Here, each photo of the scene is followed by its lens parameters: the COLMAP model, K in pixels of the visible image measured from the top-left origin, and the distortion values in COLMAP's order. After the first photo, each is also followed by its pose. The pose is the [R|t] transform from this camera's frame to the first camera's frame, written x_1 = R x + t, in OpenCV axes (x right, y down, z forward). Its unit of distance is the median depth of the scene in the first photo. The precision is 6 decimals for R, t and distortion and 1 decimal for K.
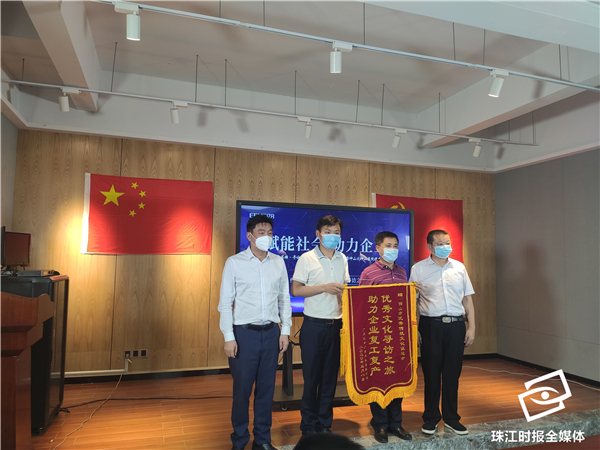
lens RADIAL K [[449.2, 0, 300.0], [0, 449.2, 225.0], [0, 0, 1]] dist [0.094446, -0.144408]
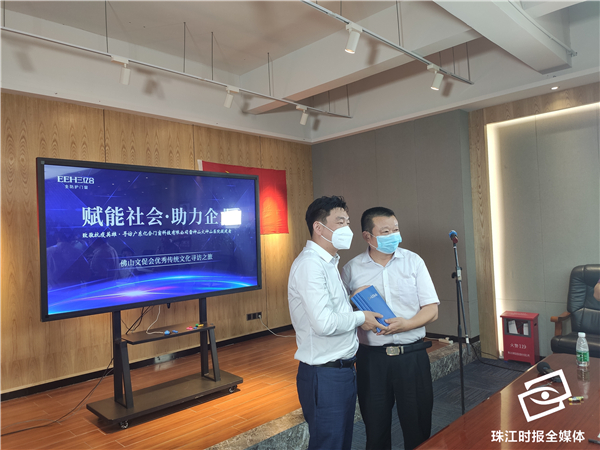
lens RADIAL K [[449.2, 0, 300.0], [0, 449.2, 225.0], [0, 0, 1]] dist [0.094446, -0.144408]
pose [[0.888986, -0.045420, 0.455676, -0.080806], [0.025496, 0.998435, 0.049779, 0.020062], [-0.457224, -0.032635, 0.888753, 0.131156]]
